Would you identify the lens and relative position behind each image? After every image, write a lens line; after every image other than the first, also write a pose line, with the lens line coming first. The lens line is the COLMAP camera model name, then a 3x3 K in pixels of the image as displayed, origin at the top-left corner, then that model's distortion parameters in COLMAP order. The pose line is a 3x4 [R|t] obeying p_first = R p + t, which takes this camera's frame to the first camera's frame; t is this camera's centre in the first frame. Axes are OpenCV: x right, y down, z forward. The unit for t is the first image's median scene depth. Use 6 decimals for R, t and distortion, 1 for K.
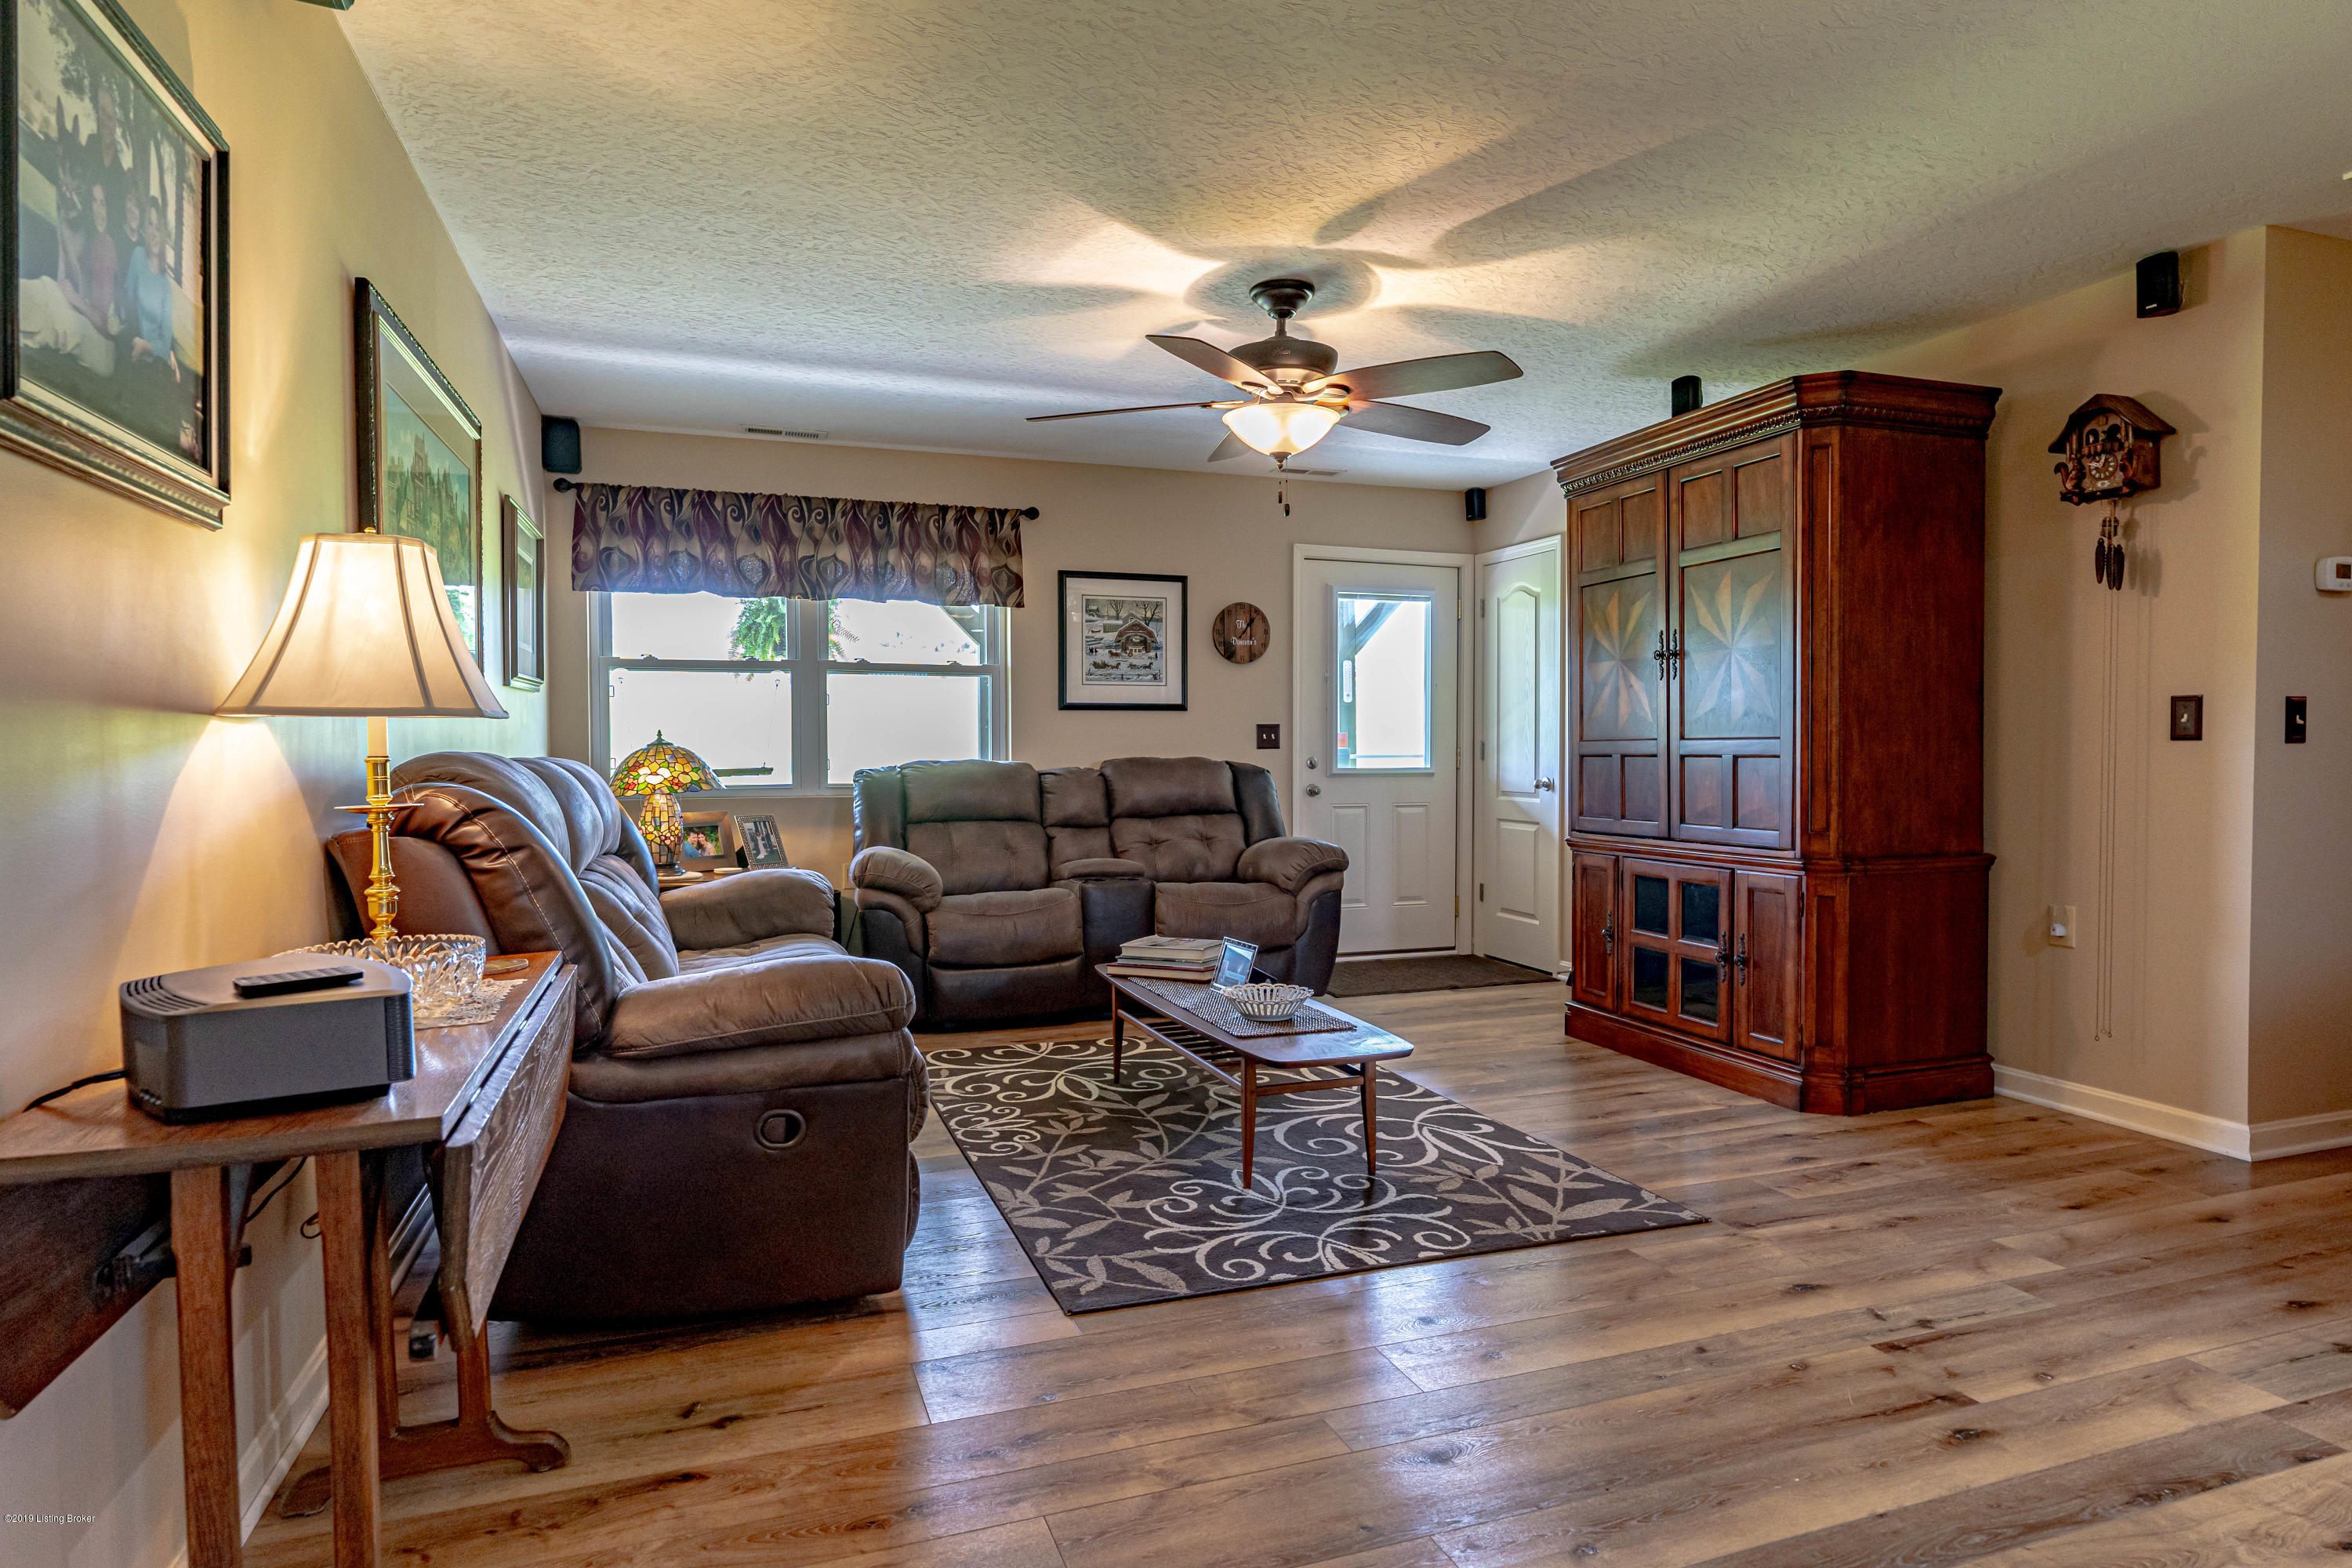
lens RADIAL K [[1303.0, 0, 1176.0], [0, 1303.0, 784.0], [0, 0, 1]] dist [-0.001628, -0.000003]
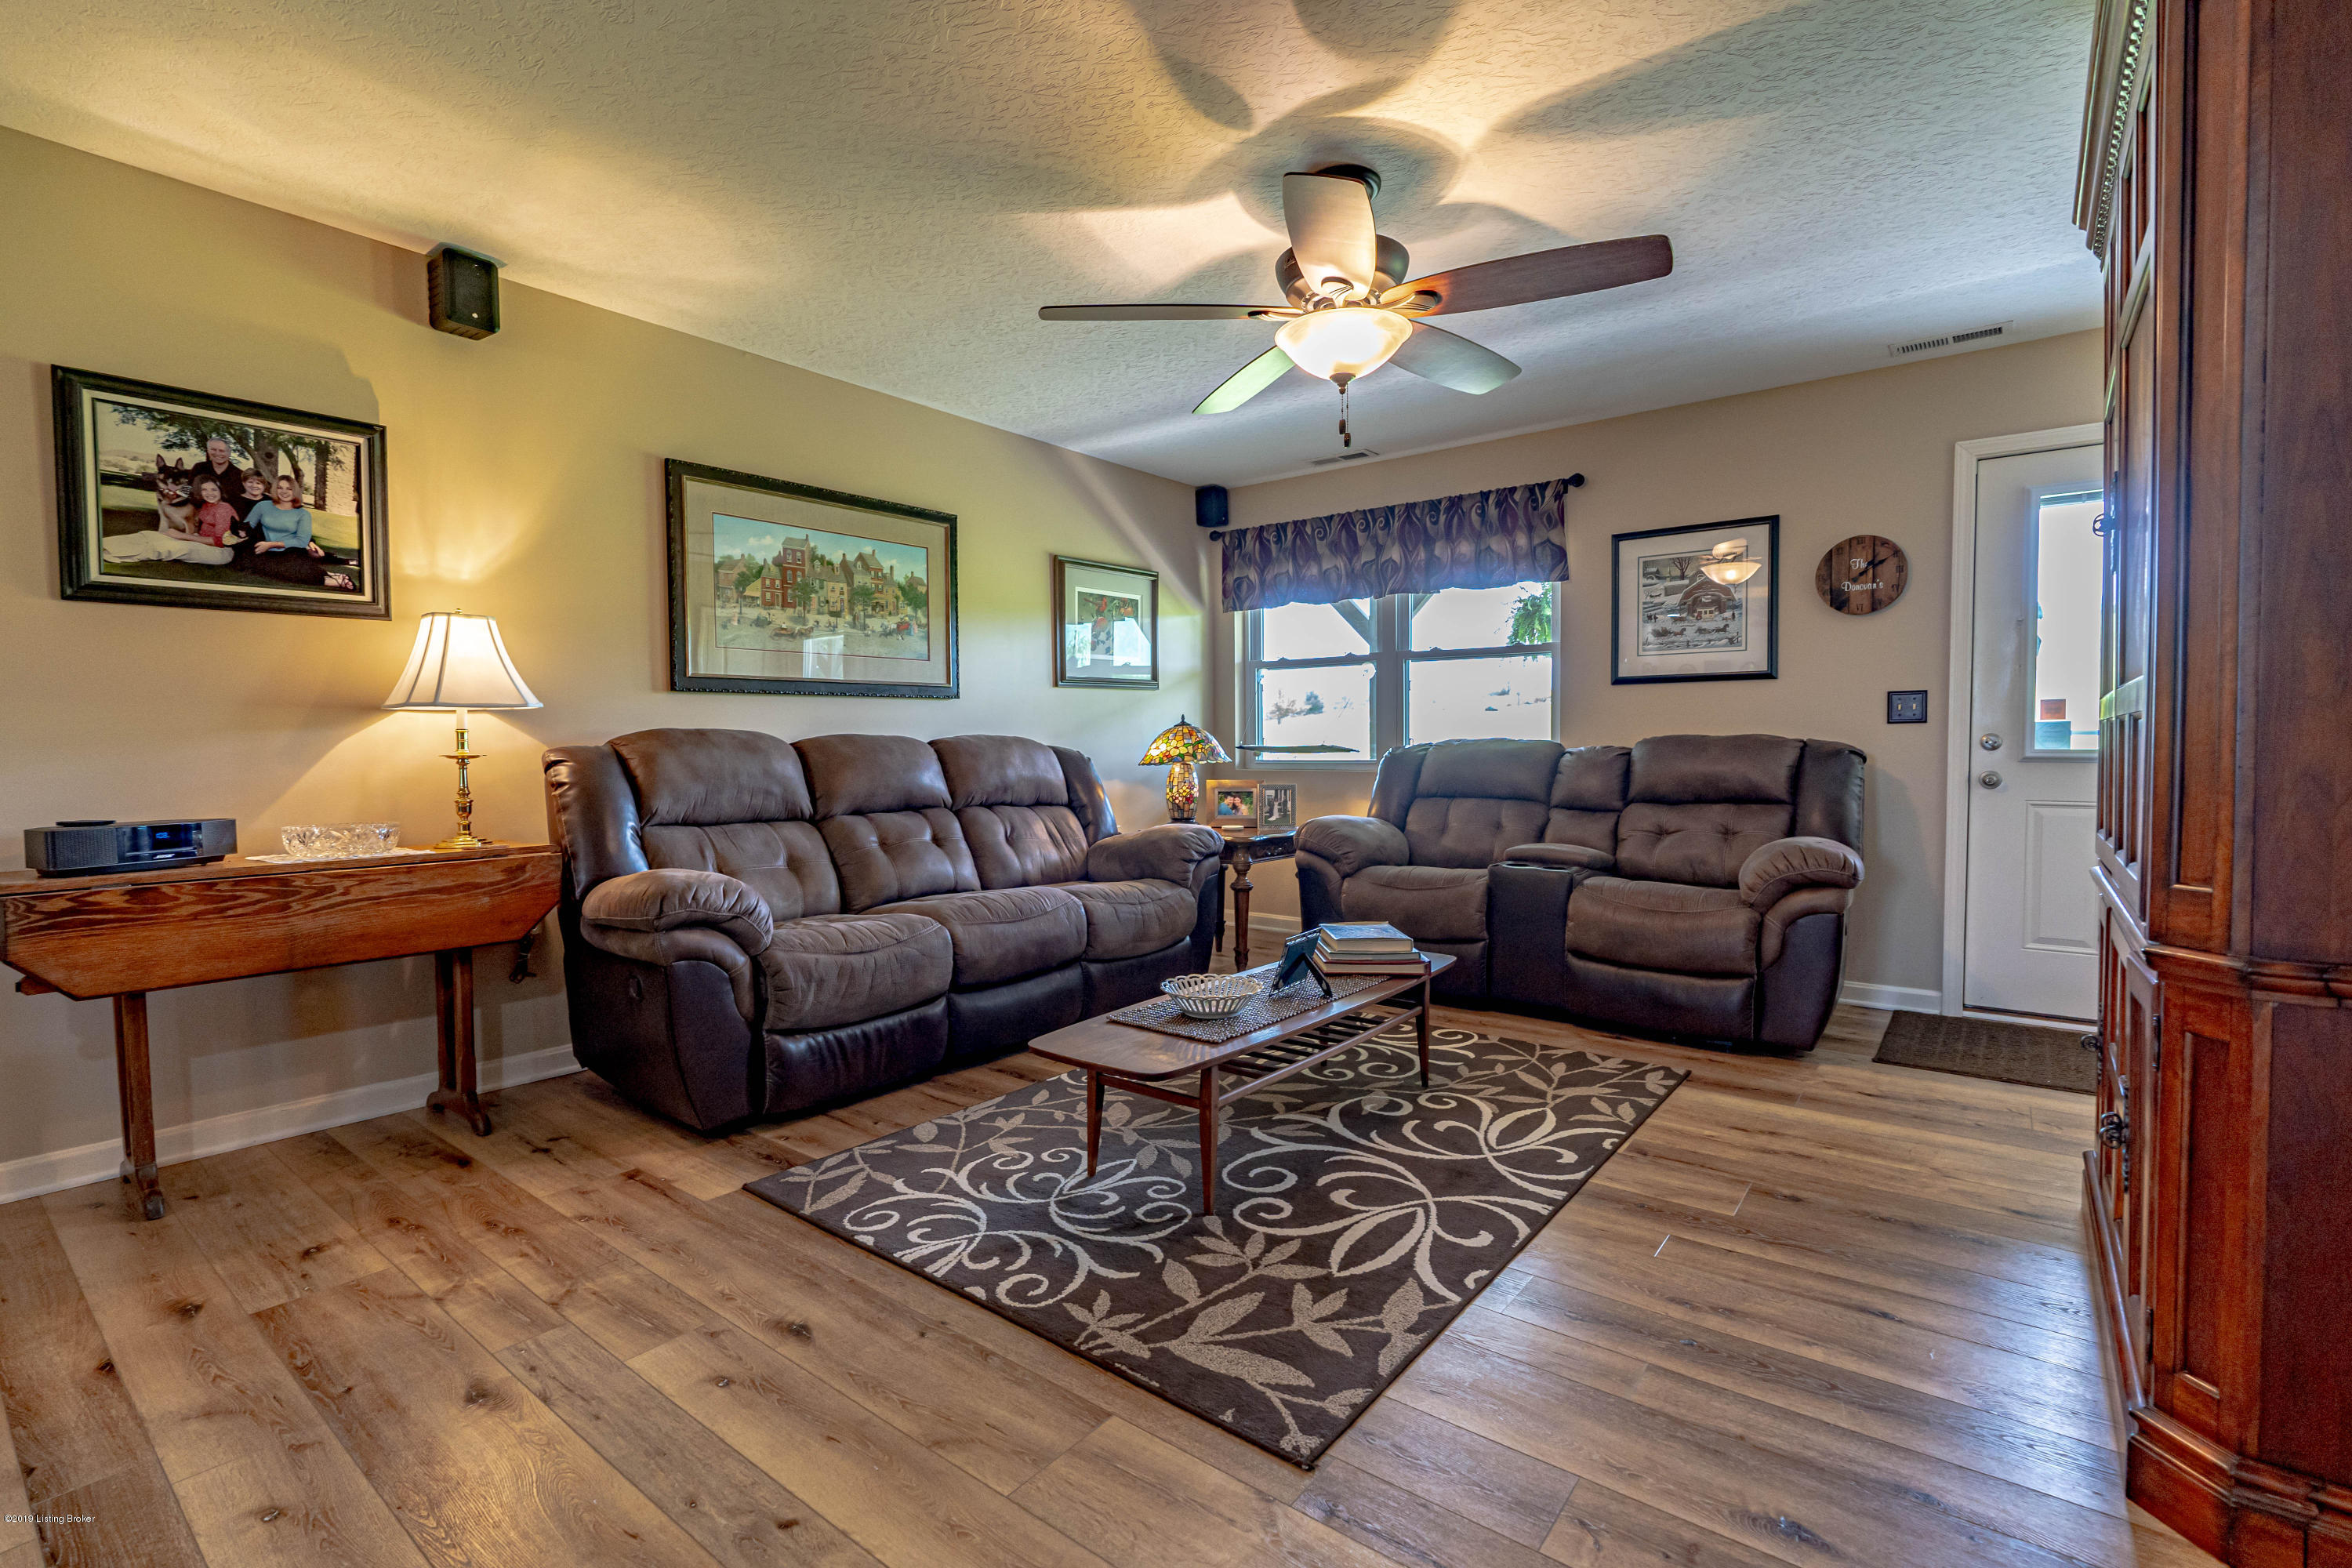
lens RADIAL K [[1056.4, 0, 1173.9], [0, 1056.4, 777.7], [0, 0, 1]] dist [-0.007071, -0.000312]
pose [[0.531412, 0.027568, -0.846665, 0.617275], [-0.018866, 0.999608, 0.020707, -0.000066], [0.846904, 0.004969, 0.531723, 0.532759]]
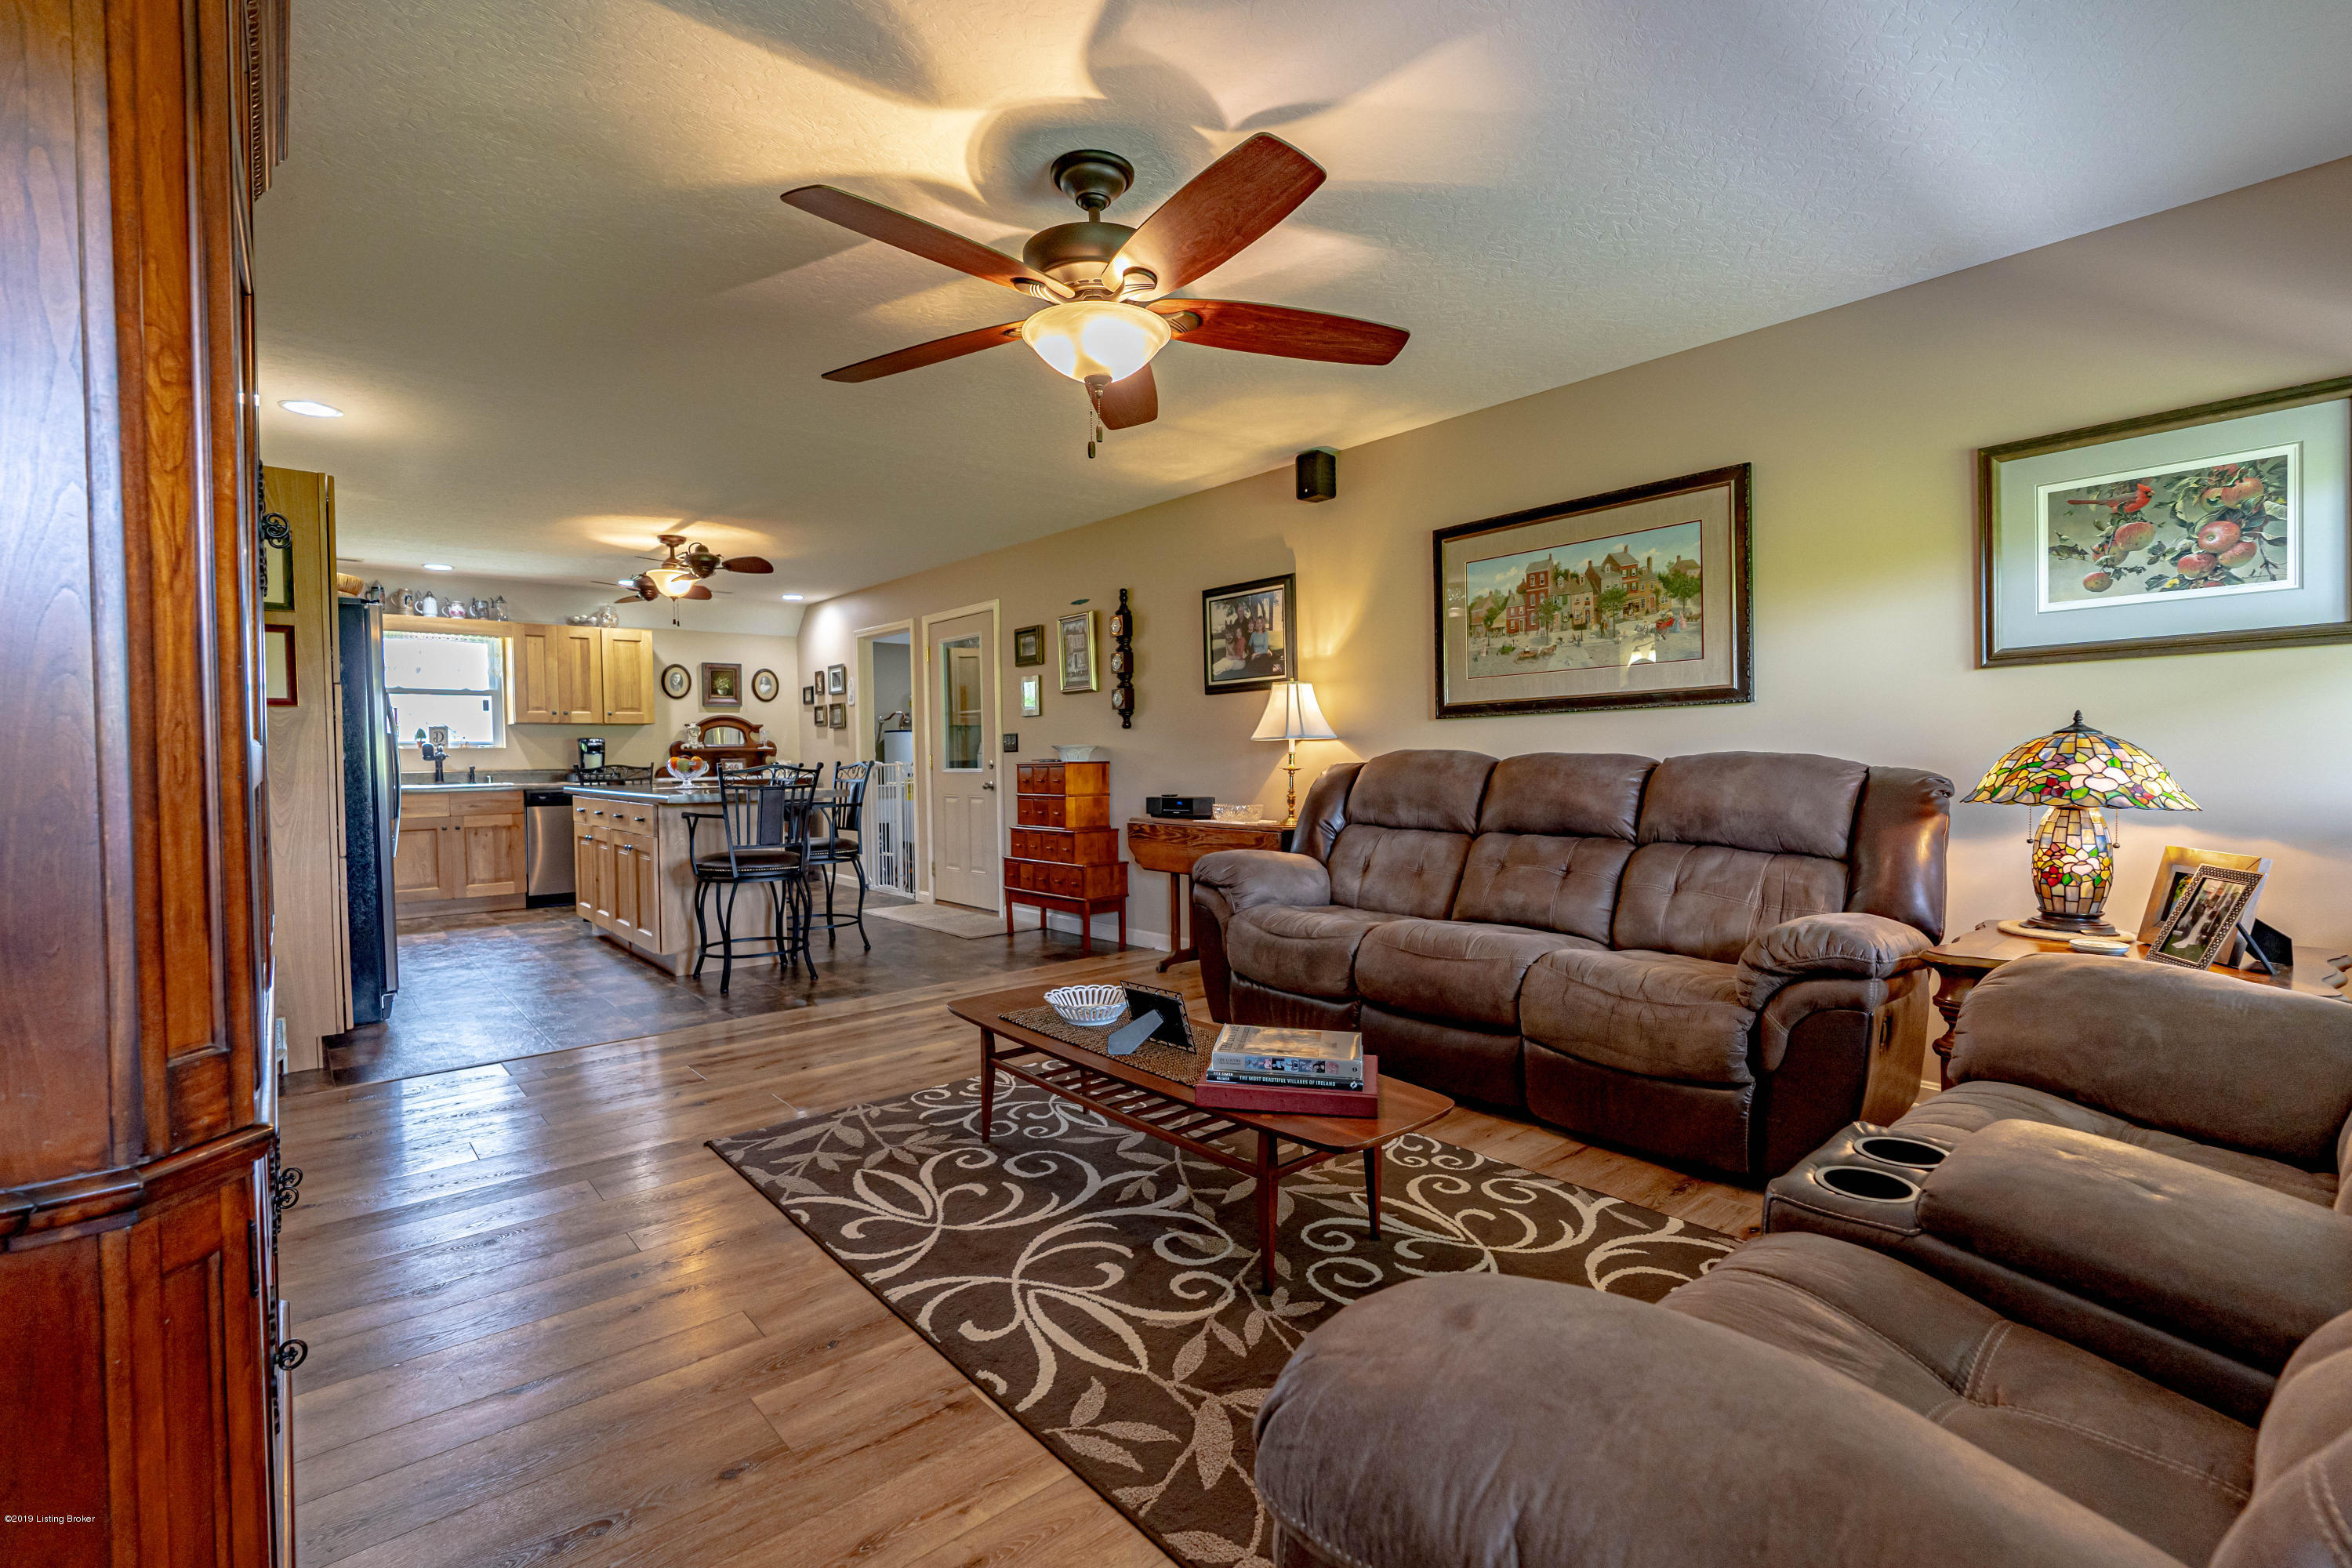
lens RADIAL K [[1056.4, 0, 1173.9], [0, 1056.4, 777.7], [0, 0, 1]] dist [-0.007071, -0.000312]
pose [[-0.933703, 0.023069, -0.357304, 0.270280], [0.005187, 0.998689, 0.050926, -0.044071], [0.358010, 0.045697, -0.932599, 1.617721]]
